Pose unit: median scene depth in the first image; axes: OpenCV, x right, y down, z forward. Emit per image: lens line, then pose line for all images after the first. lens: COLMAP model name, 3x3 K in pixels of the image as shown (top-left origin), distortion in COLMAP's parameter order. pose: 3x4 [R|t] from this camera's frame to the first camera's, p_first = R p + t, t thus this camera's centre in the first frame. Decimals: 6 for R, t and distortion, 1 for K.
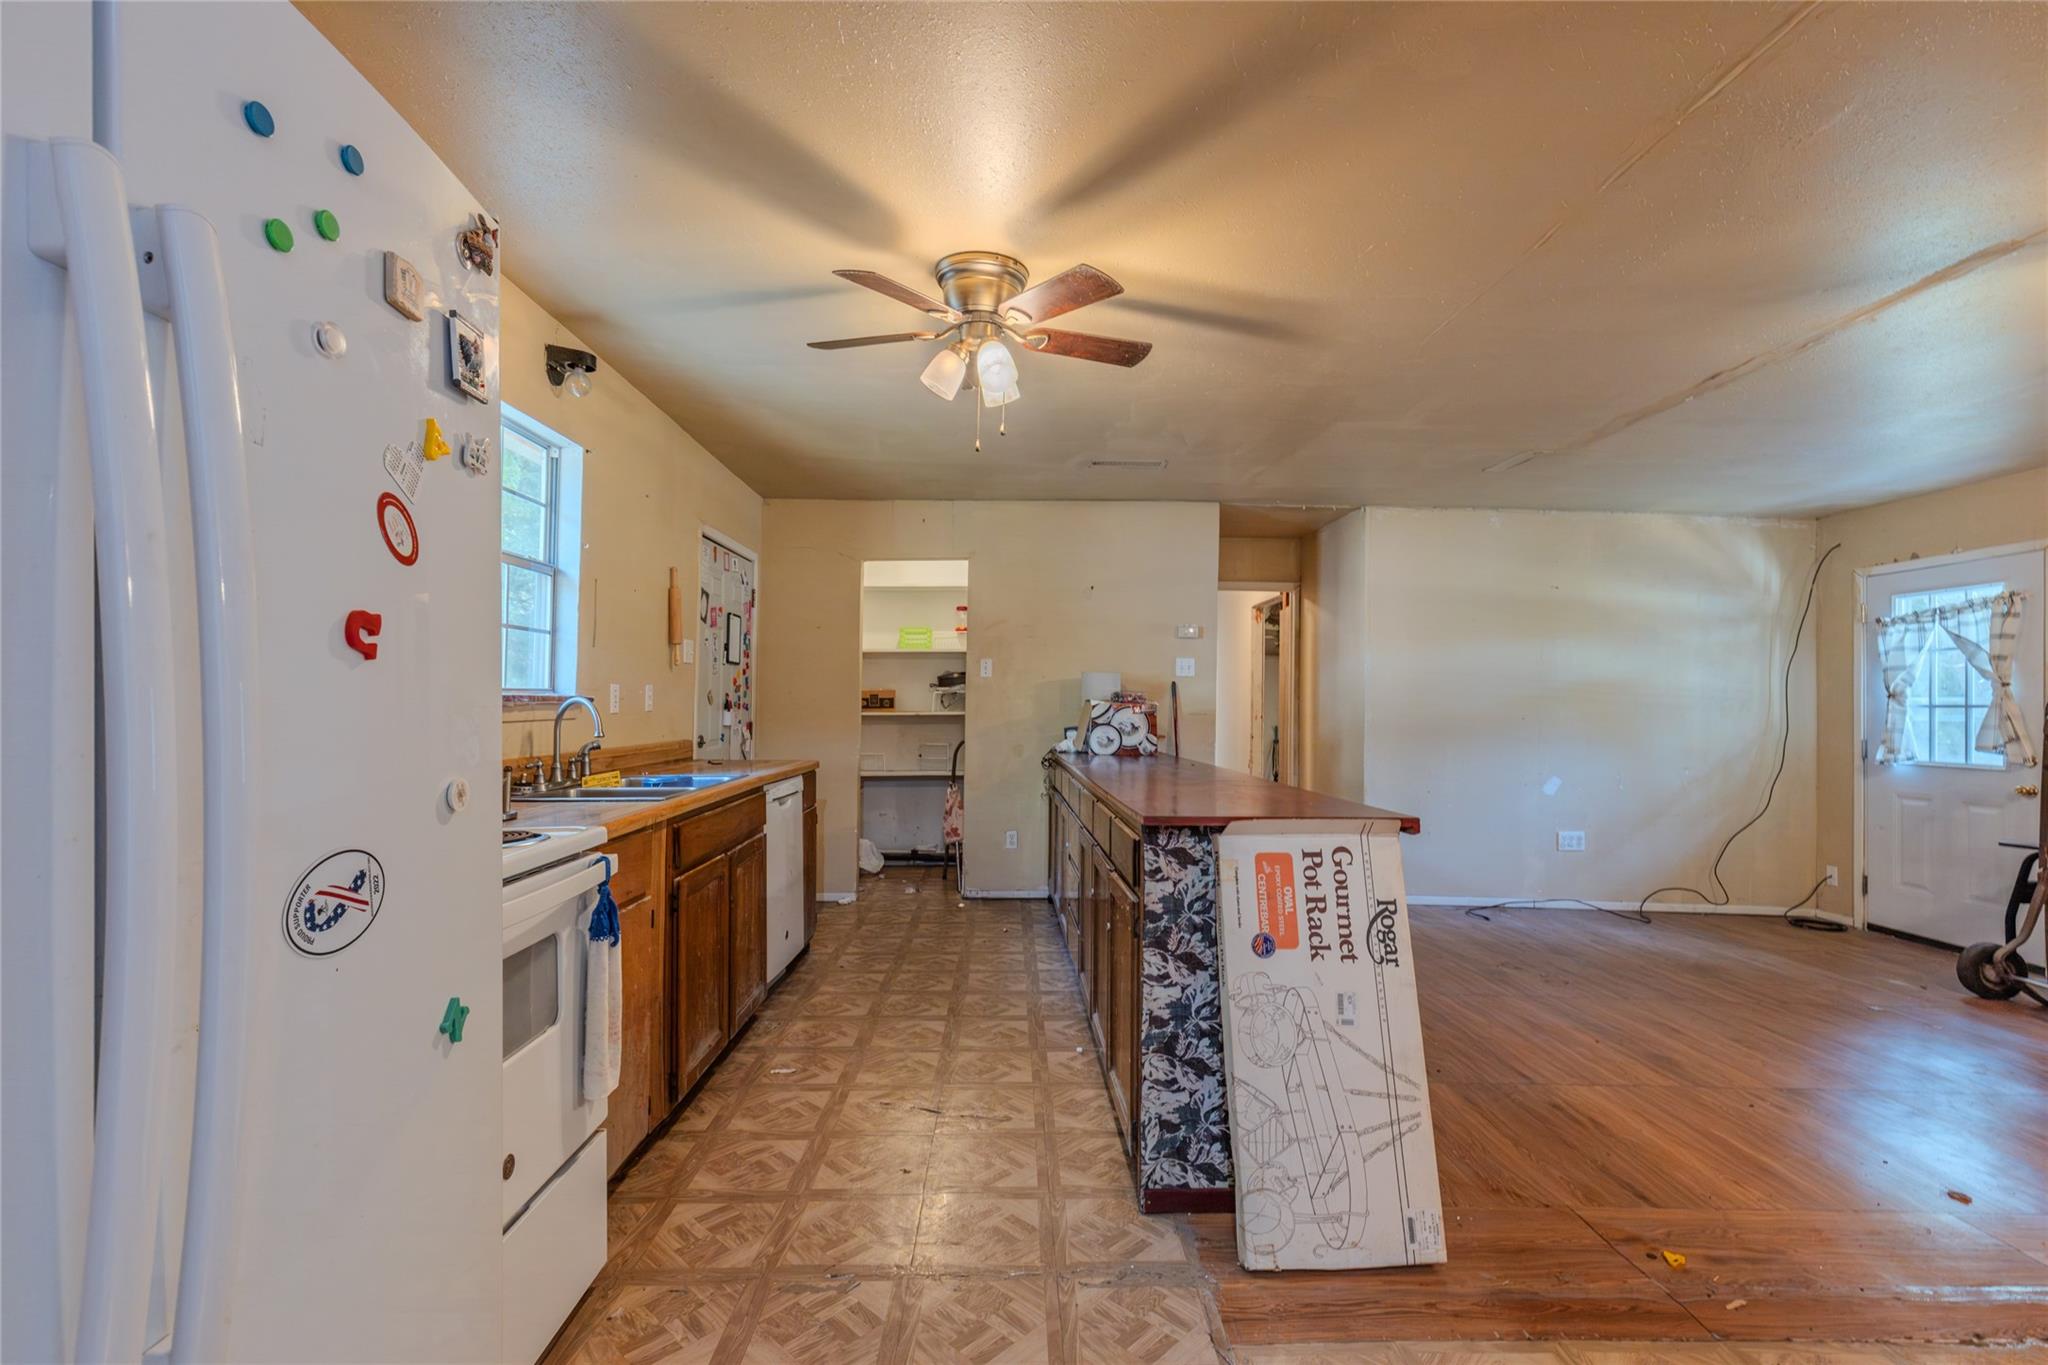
lens RADIAL K [[924.8, 0, 1007.4], [0, 924.8, 699.5], [0, 0, 1]] dist [0.001024, -0.000059]
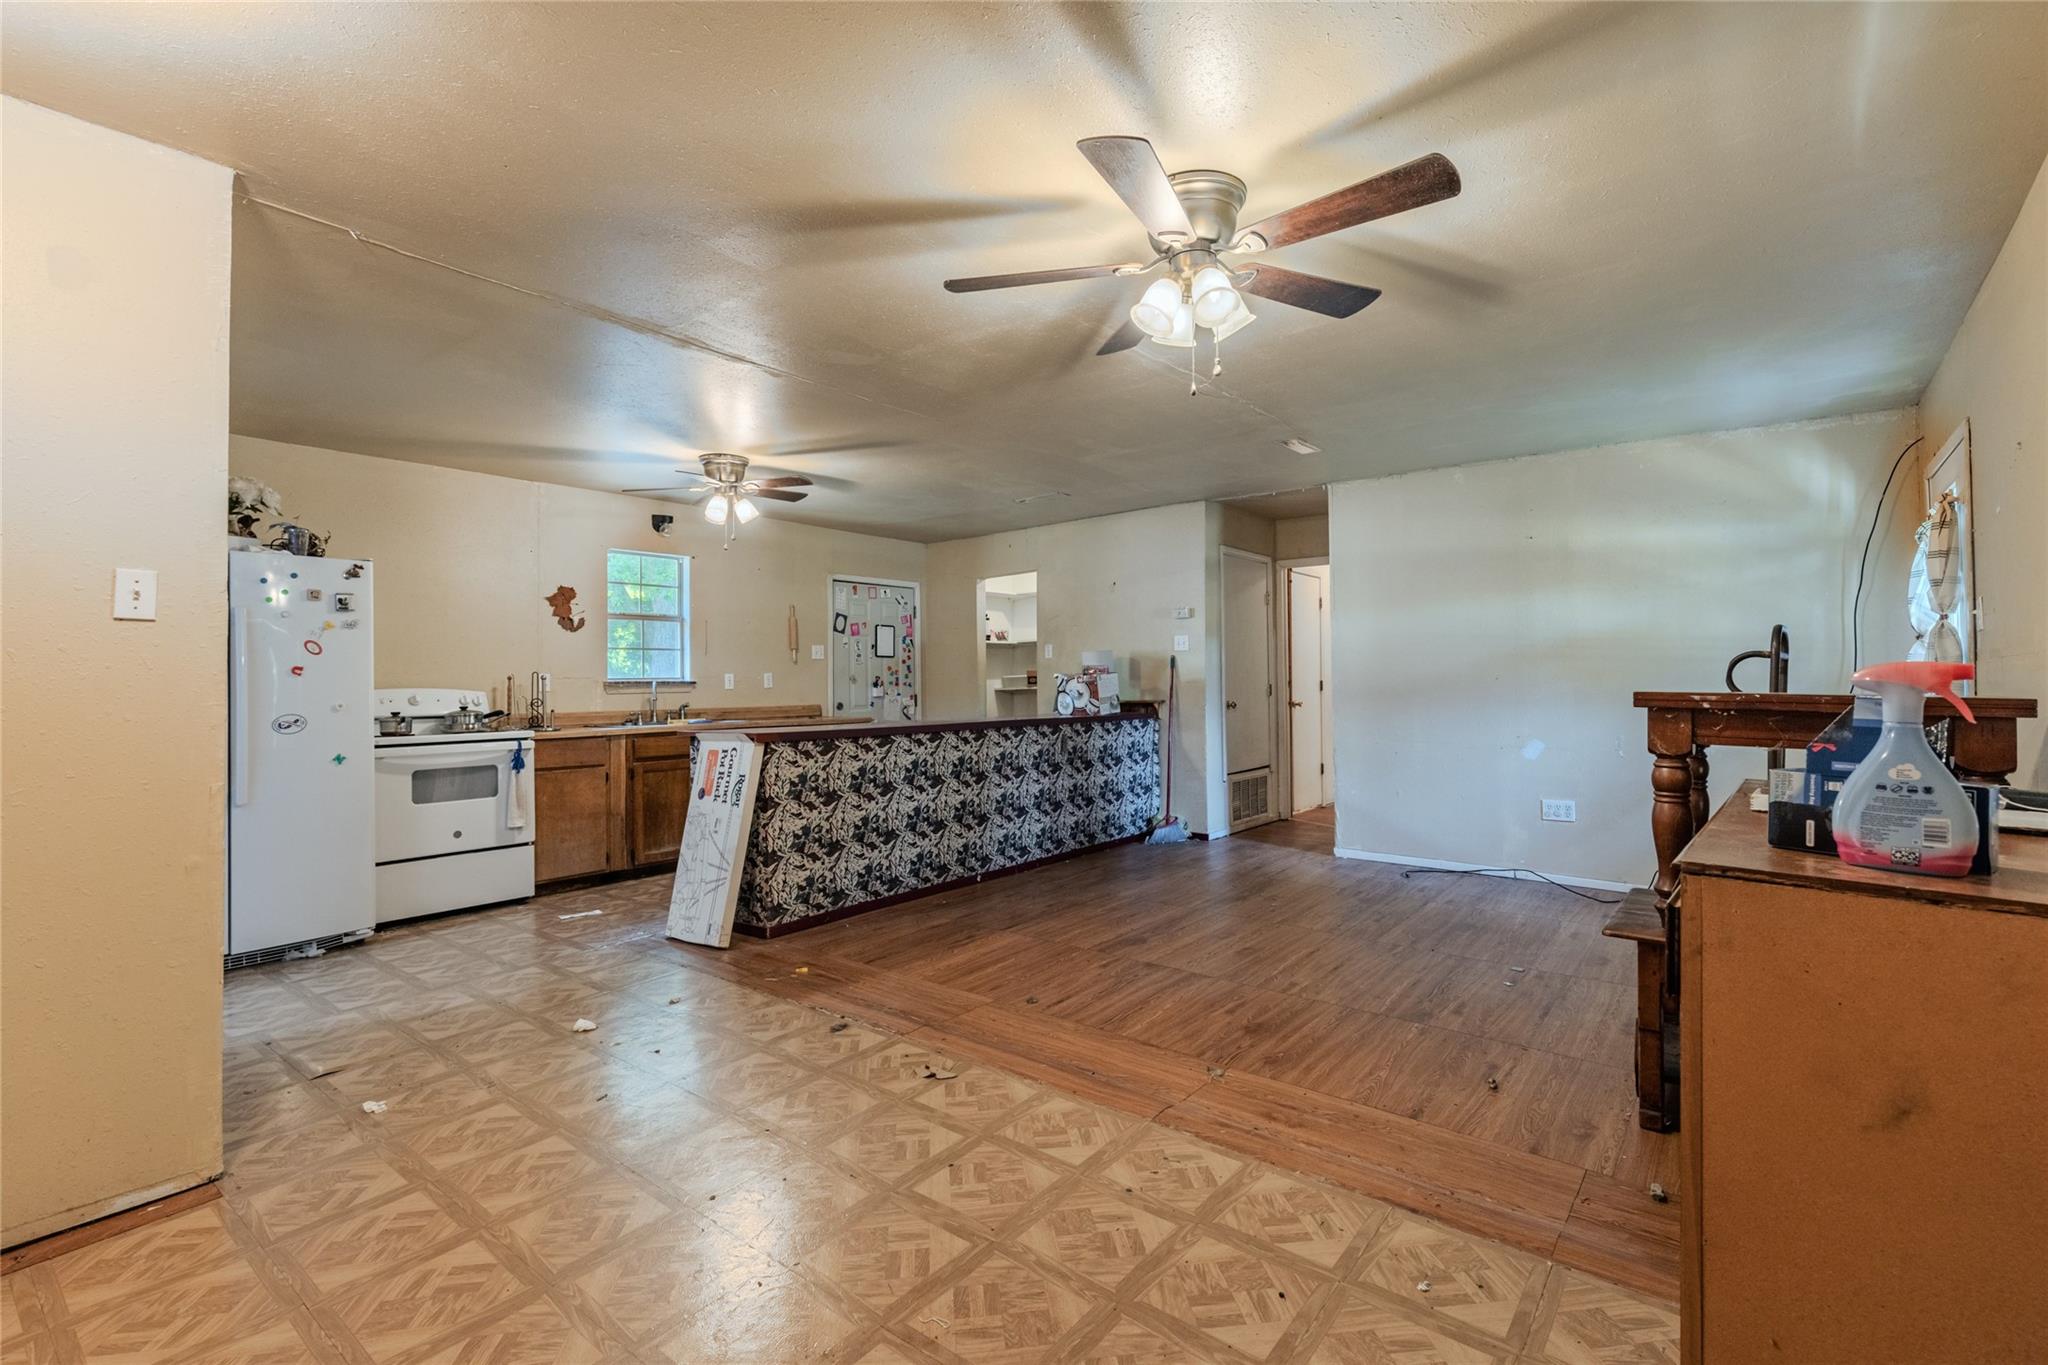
lens RADIAL K [[936.4, 0, 1026.7], [0, 936.4, 666.8], [0, 0, 1]] dist [0.009413, -0.000119]
pose [[0.771961, -0.034615, -0.634727, 0.907045], [0.025925, 0.999400, -0.022971, 0.020465], [0.635142, 0.001278, 0.772395, -0.066512]]
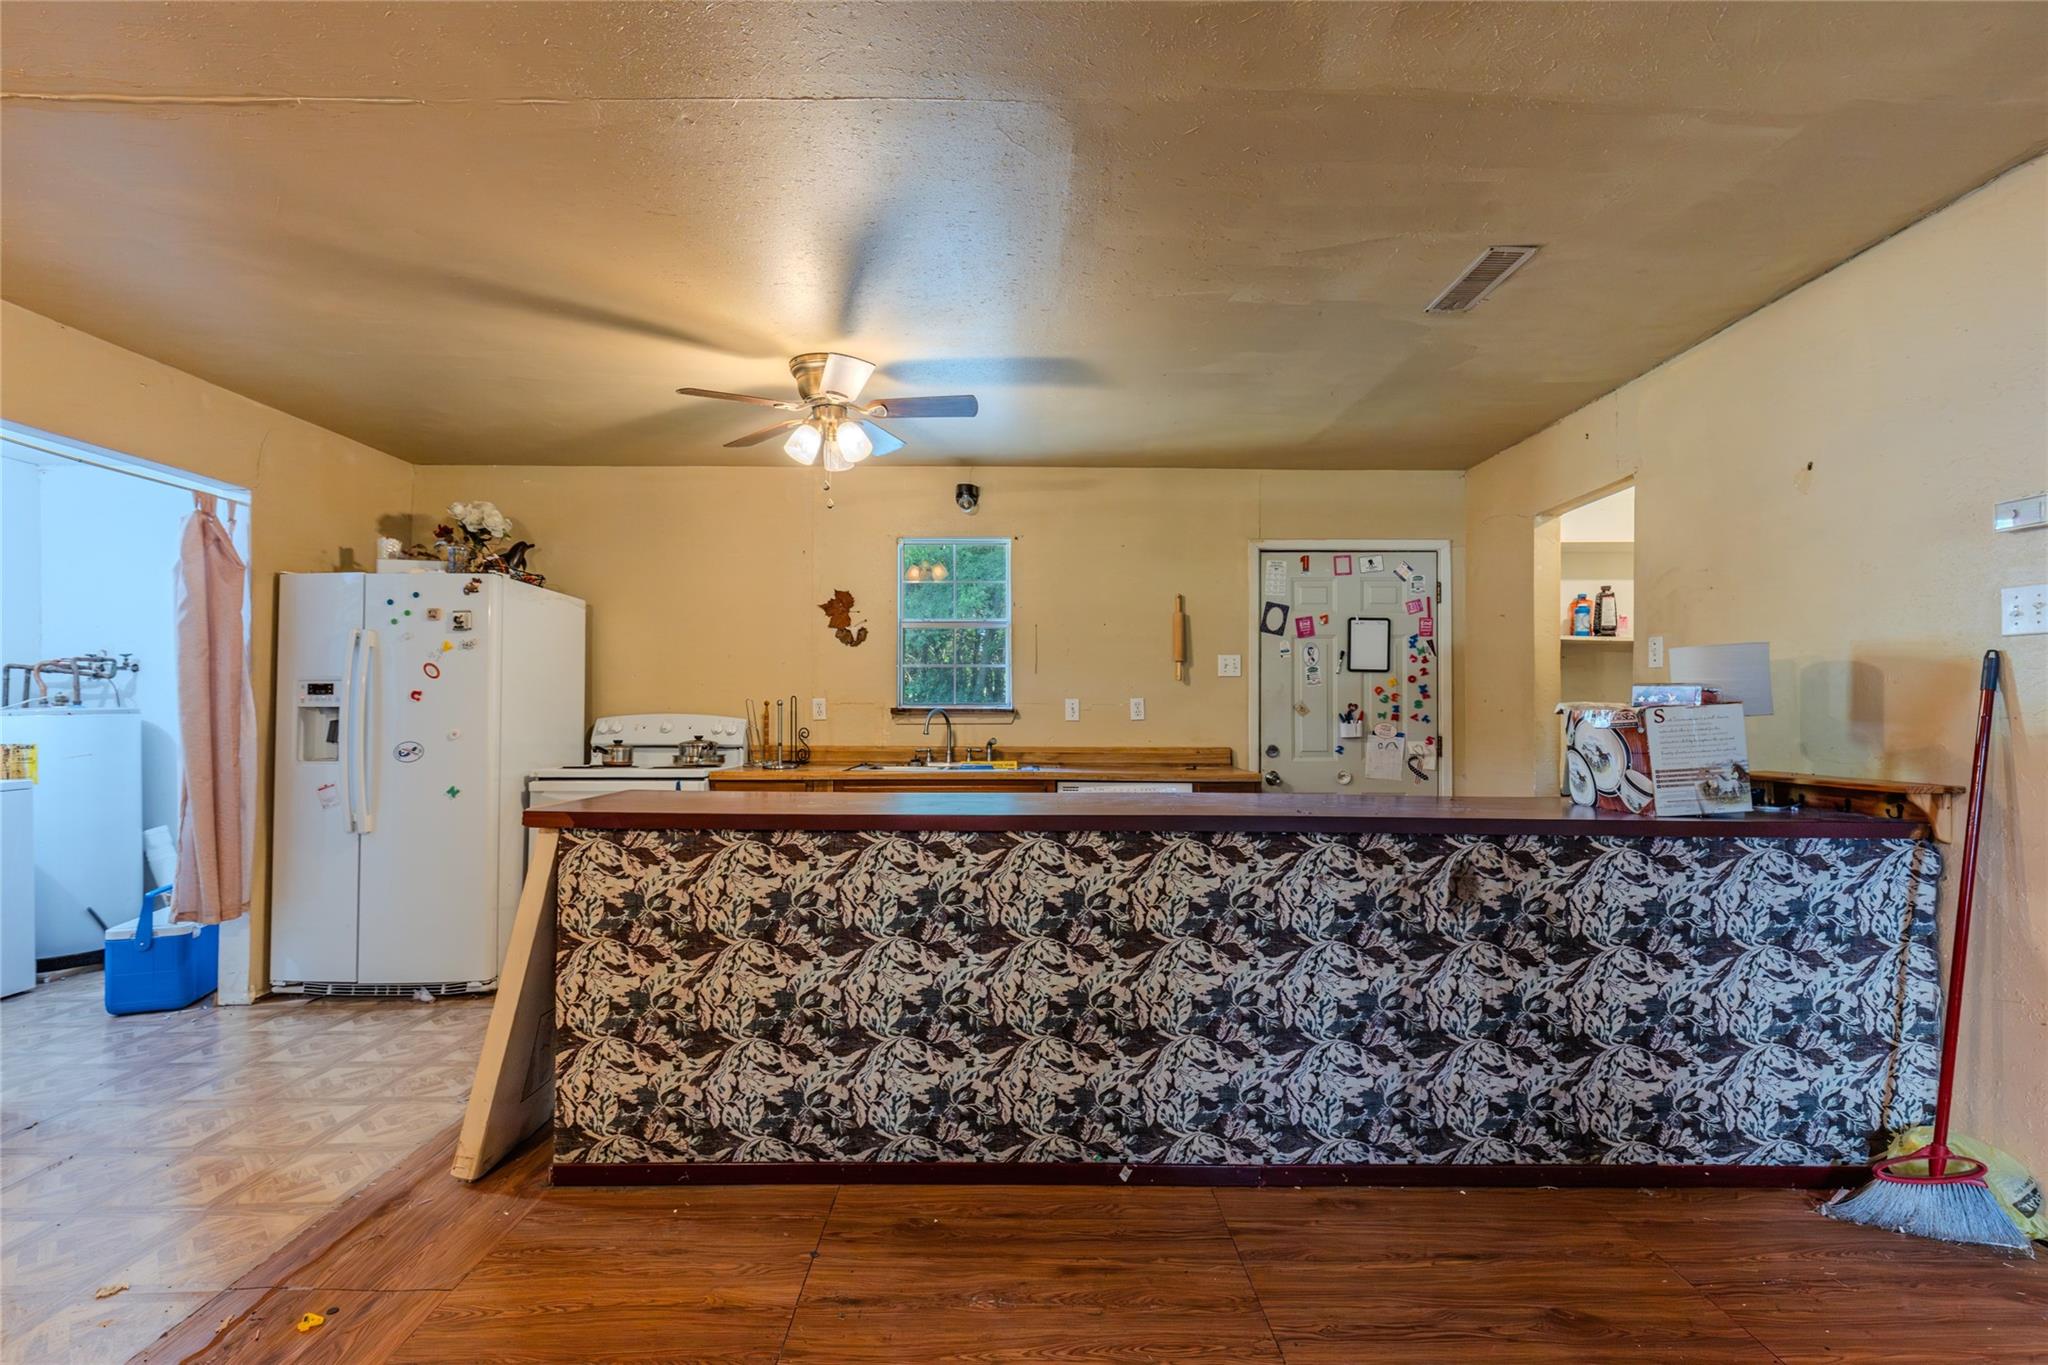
lens RADIAL K [[917.0, 0, 1016.2], [0, 917.0, 699.9], [0, 0, 1]] dist [0.013465, -0.005223]
pose [[-0.014377, -0.022680, -0.999639, 0.642031], [0.001963, 0.999740, -0.022711, 0.010254], [0.999895, -0.002289, -0.014329, 0.675651]]
